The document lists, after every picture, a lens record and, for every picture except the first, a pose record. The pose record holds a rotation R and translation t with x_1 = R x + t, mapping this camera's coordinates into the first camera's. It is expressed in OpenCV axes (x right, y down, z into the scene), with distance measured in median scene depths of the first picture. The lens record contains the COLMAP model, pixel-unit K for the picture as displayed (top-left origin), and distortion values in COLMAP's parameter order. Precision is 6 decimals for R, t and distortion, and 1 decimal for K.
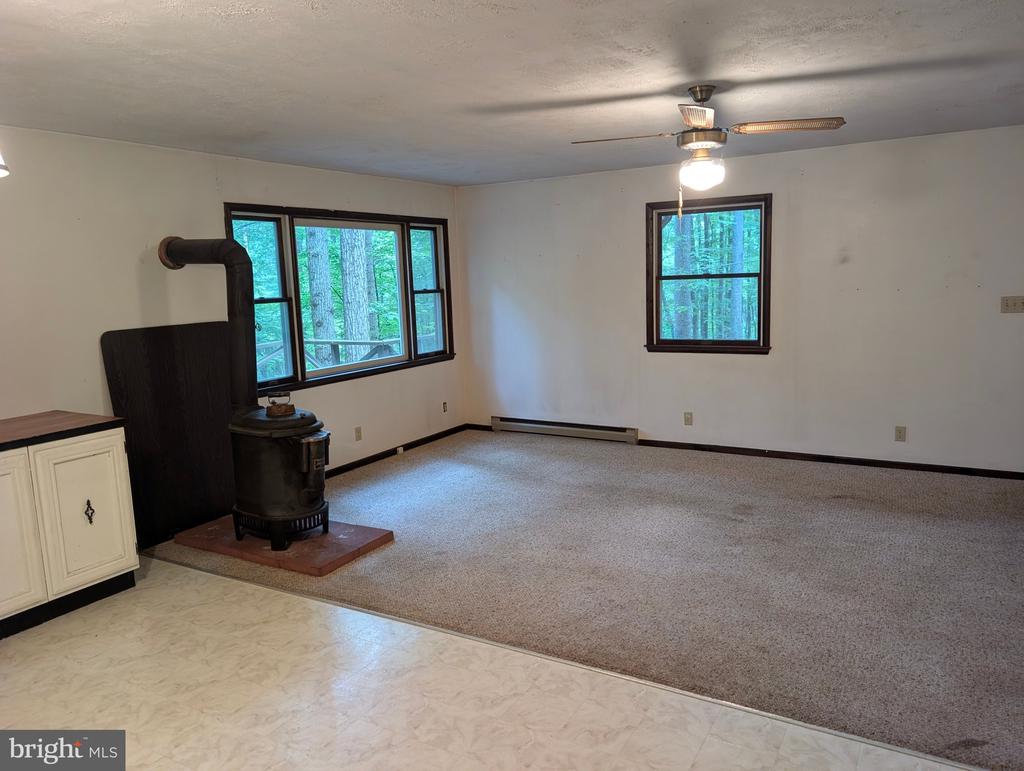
lens RADIAL K [[740.3, 0, 516.4], [0, 740.3, 386.1], [0, 0, 1]] dist [0.008389, -0.001177]
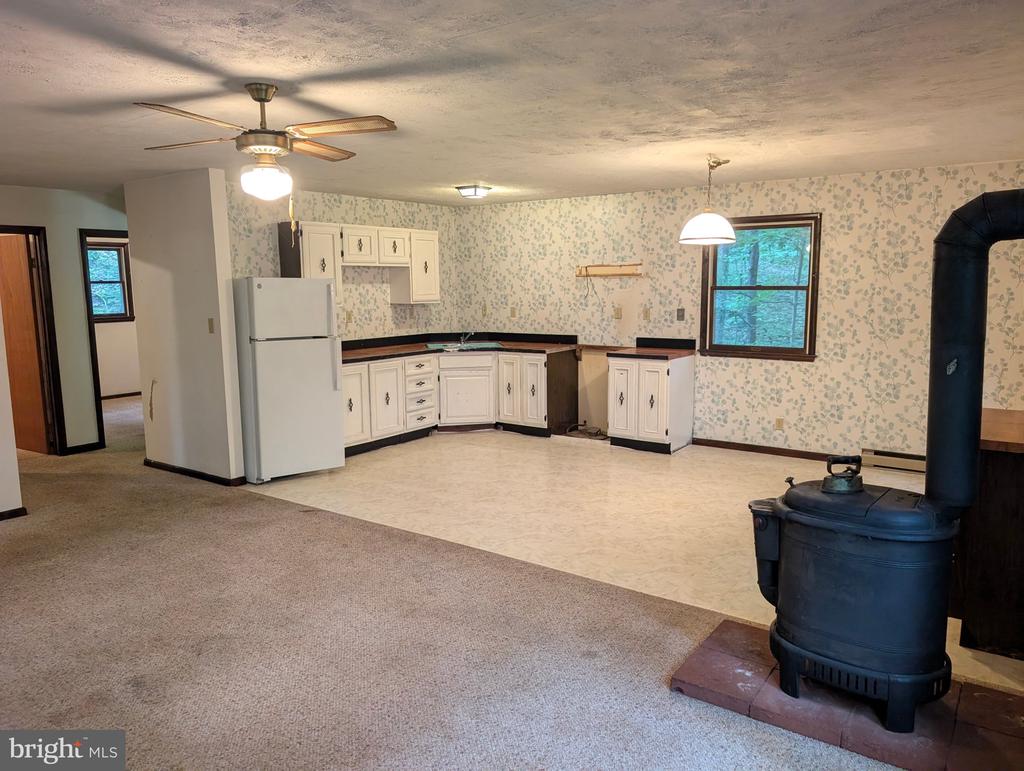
lens RADIAL K [[733.4, 0, 503.2], [0, 733.4, 386.6], [0, 0, 1]] dist [0.037833, -0.047347]
pose [[-0.994409, 0.031879, 0.100674, -0.091099], [0.059433, 0.956975, 0.284018, -0.227384], [-0.087289, 0.288413, -0.953519, 1.509472]]
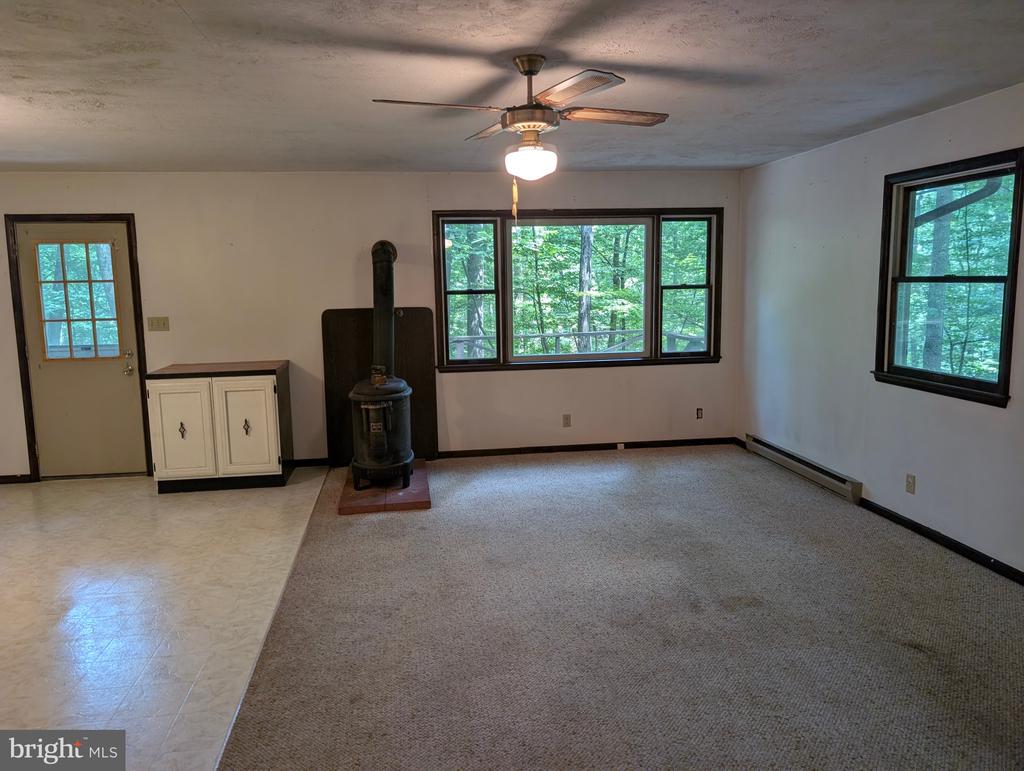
lens RADIAL K [[733.4, 0, 503.2], [0, 733.4, 386.6], [0, 0, 1]] dist [0.037833, -0.047347]
pose [[0.619113, 0.138663, -0.772963, 0.722680], [-0.120456, 0.989408, 0.081010, -0.078163], [0.776009, 0.042954, 0.629258, 0.368332]]
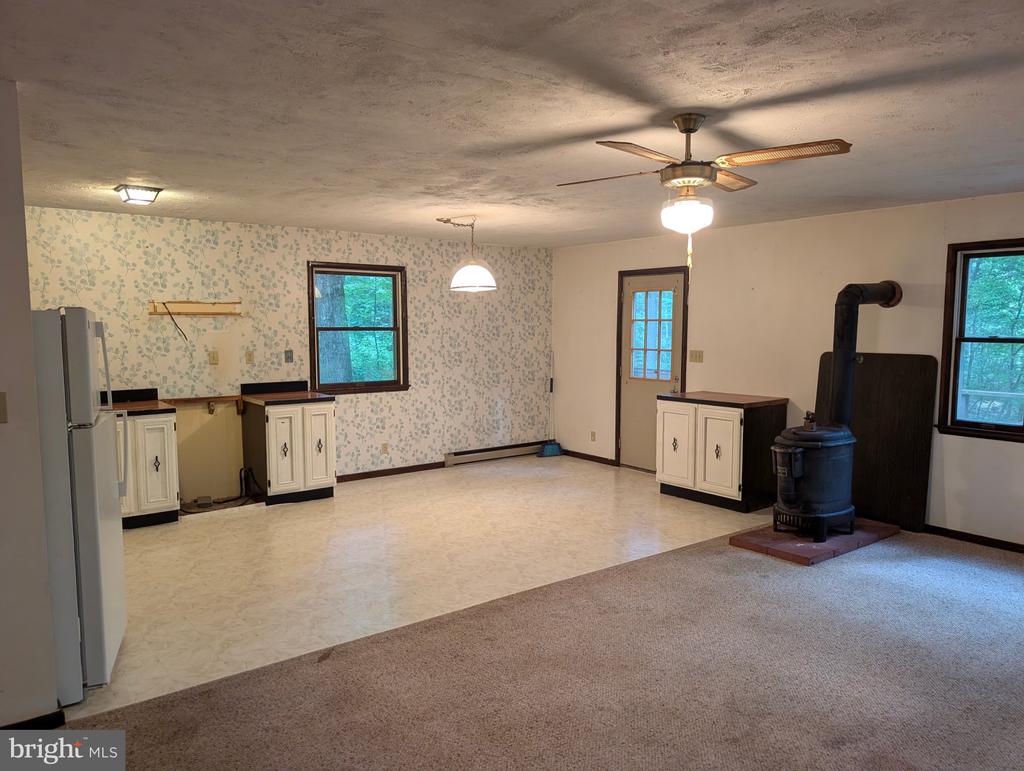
lens RADIAL K [[736.9, 0, 520.9], [0, 736.9, 394.2], [0, 0, 1]] dist [0.035445, -0.039866]
pose [[-0.369792, 0.127879, -0.920272, 0.909553], [-0.126091, 0.974412, 0.186070, -0.174293], [0.920519, 0.184845, -0.344206, 0.920039]]
